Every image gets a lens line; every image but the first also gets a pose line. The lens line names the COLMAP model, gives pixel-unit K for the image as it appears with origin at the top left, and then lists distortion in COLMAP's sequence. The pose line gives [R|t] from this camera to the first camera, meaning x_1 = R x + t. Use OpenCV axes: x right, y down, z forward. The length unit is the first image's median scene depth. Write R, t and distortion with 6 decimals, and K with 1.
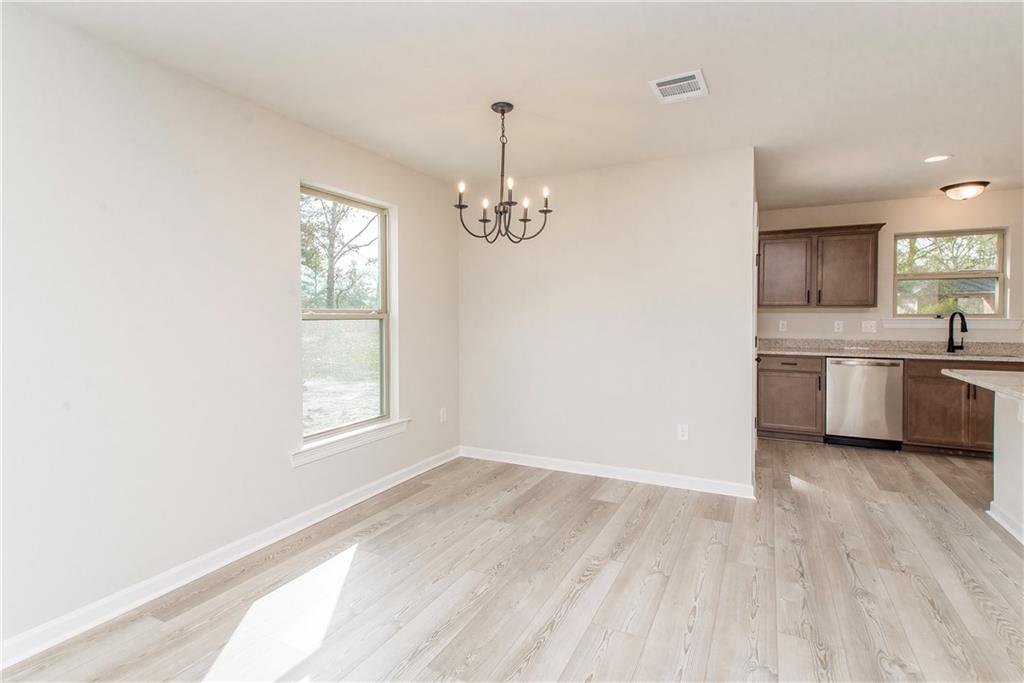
lens RADIAL K [[502.0, 0, 499.0], [0, 502.0, 328.2], [0, 0, 1]] dist [0.006335, -0.000146]
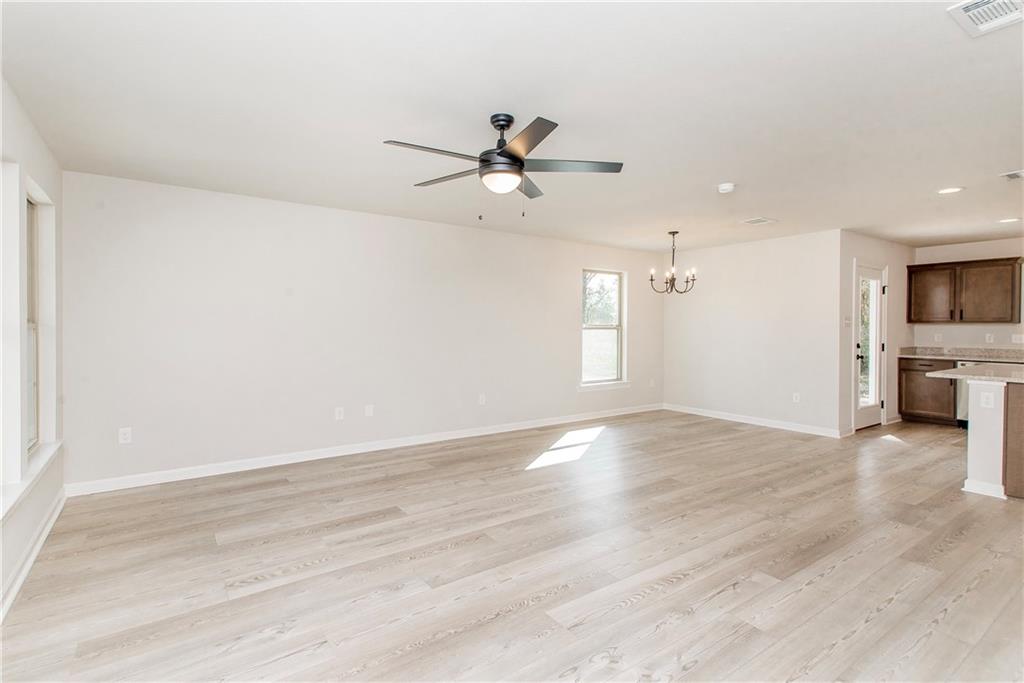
lens RADIAL K [[493.2, 0, 483.3], [0, 493.2, 332.1], [0, 0, 1]] dist [0.000712, -0.000207]
pose [[0.869748, 0.010938, -0.493376, 0.210209], [-0.017778, 0.999800, -0.009174, 0.016568], [0.493177, 0.016750, 0.869768, -0.760413]]
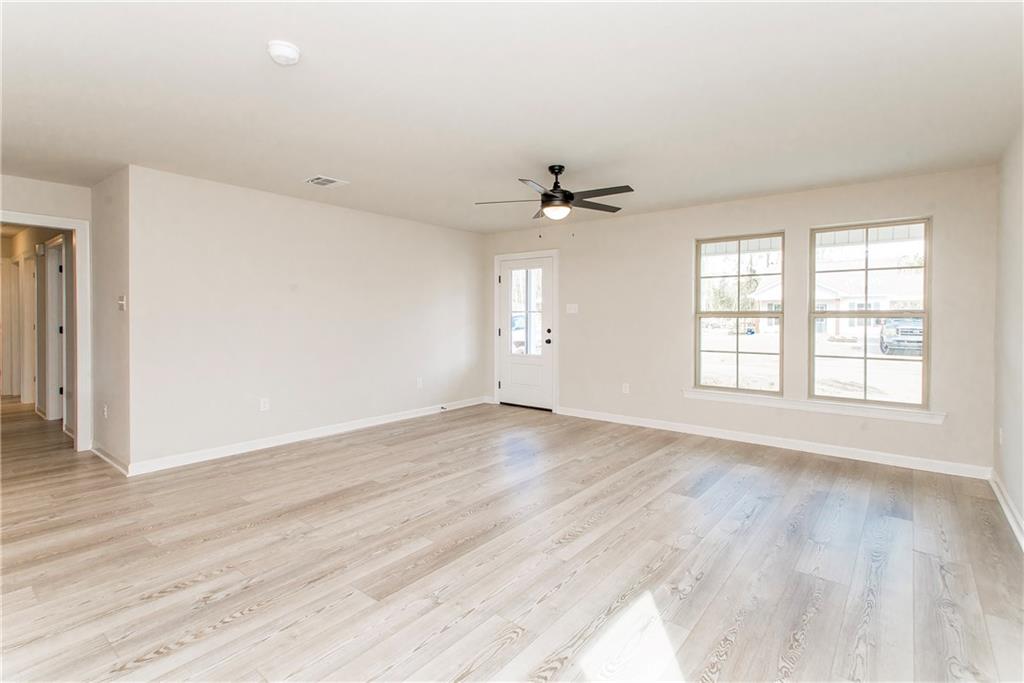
lens RADIAL K [[498.6, 0, 506.7], [0, 498.6, 336.5], [0, 0, 1]] dist [0.001908, -0.000466]
pose [[-0.980299, -0.005917, 0.197430, -0.151923], [0.007473, 0.997724, 0.067008, -0.014996], [-0.197377, 0.067163, -0.978024, 0.633190]]
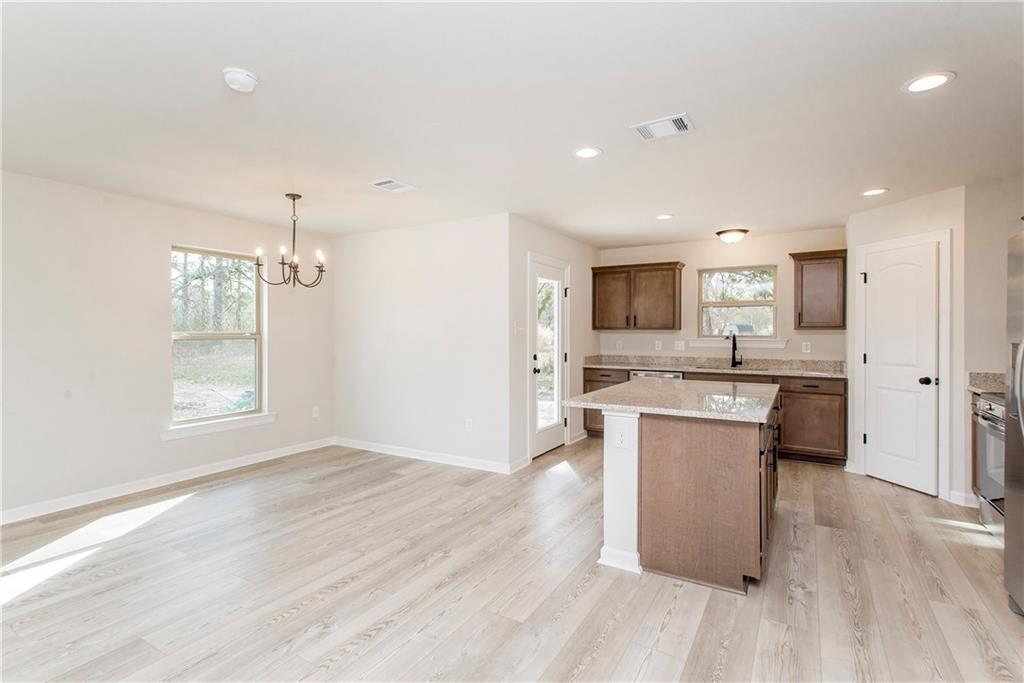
lens RADIAL K [[498.6, 0, 506.7], [0, 498.6, 336.5], [0, 0, 1]] dist [0.001908, -0.000466]
pose [[0.997884, 0.003209, -0.064938, 0.435675], [-0.004224, 0.999871, -0.015505, -0.005106], [0.064880, 0.015746, 0.997769, -0.245833]]
